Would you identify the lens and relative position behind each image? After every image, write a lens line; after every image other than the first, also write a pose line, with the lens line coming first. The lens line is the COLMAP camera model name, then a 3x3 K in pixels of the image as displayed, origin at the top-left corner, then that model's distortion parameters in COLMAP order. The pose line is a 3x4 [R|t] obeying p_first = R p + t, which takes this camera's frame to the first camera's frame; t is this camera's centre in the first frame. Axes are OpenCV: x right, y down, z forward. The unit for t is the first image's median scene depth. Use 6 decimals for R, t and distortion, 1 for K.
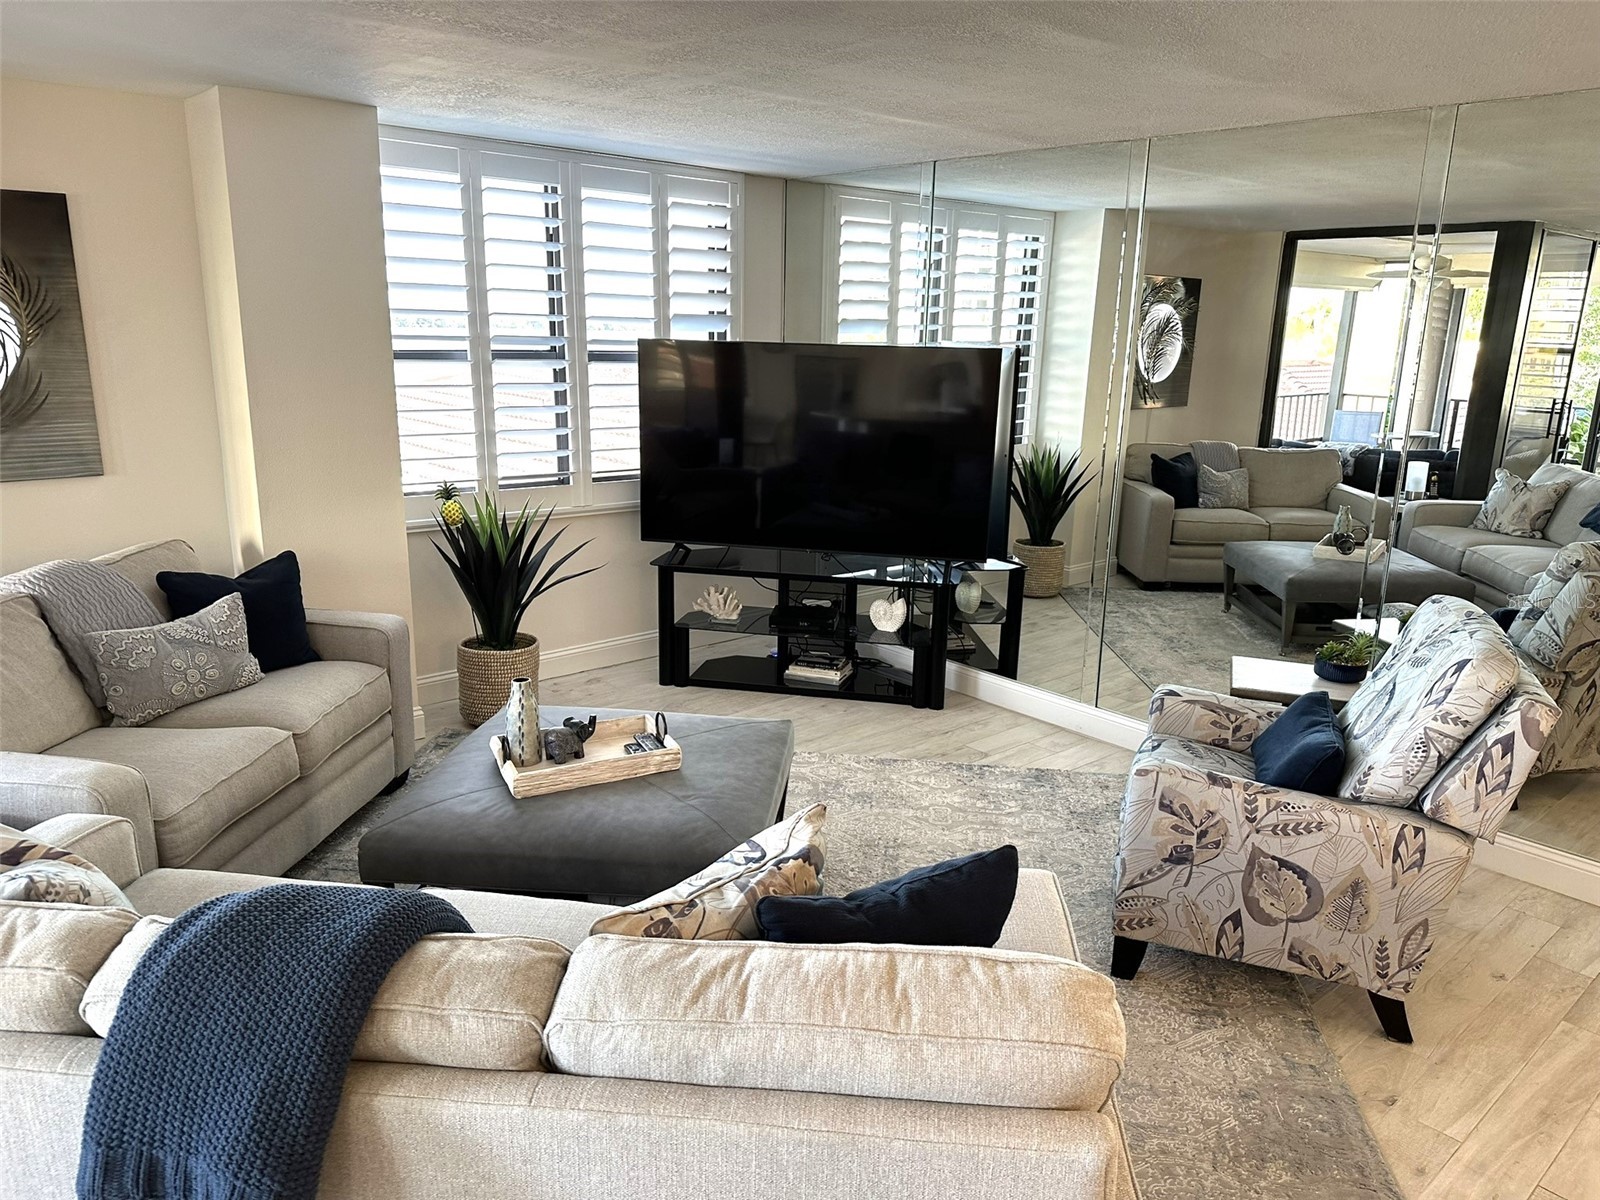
lens RADIAL K [[1125.2, 0, 800.0], [0, 1125.2, 600.0], [0, 0, 1]] dist [0.036948, -0.064044]
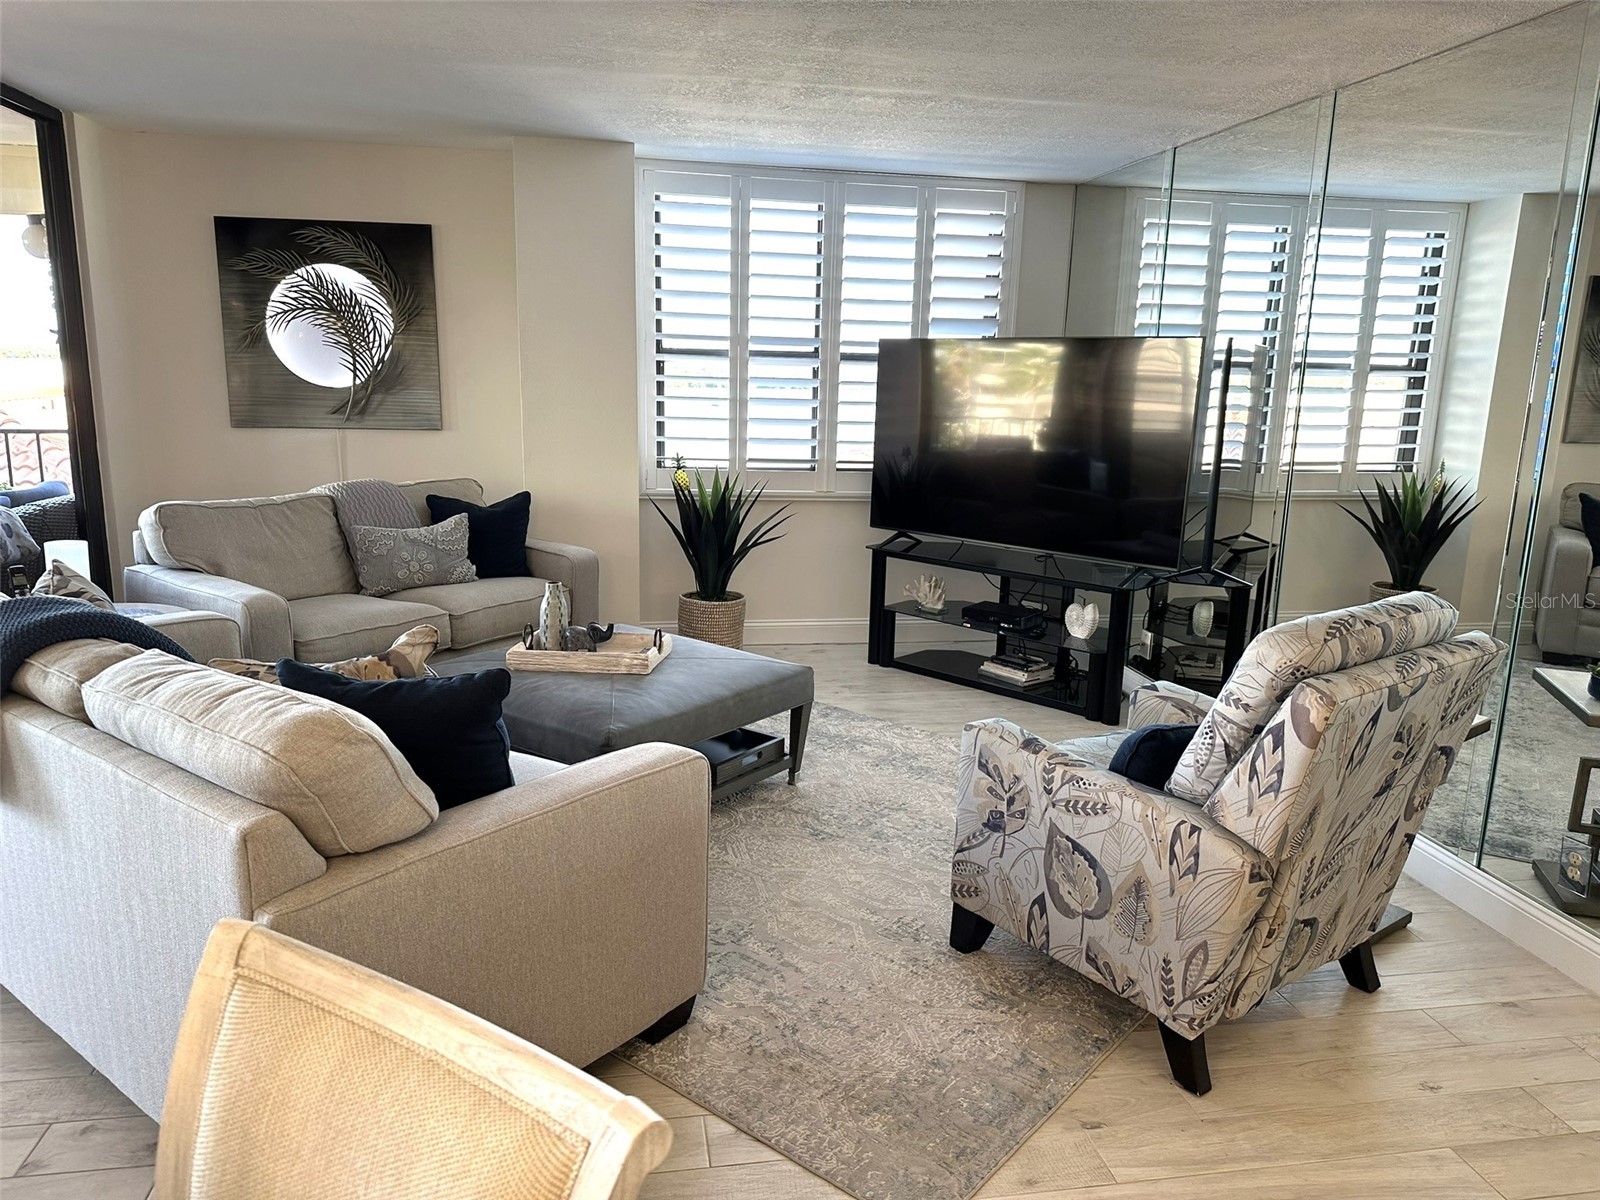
lens RADIAL K [[1130.1, 0, 800.0], [0, 1130.1, 600.0], [0, 0, 1]] dist [0.100992, -0.159590]
pose [[0.844053, 0.104989, -0.525882, 0.438239], [-0.135332, 0.990609, -0.019443, 0.053761], [0.518903, 0.087580, 0.850335, 0.059738]]
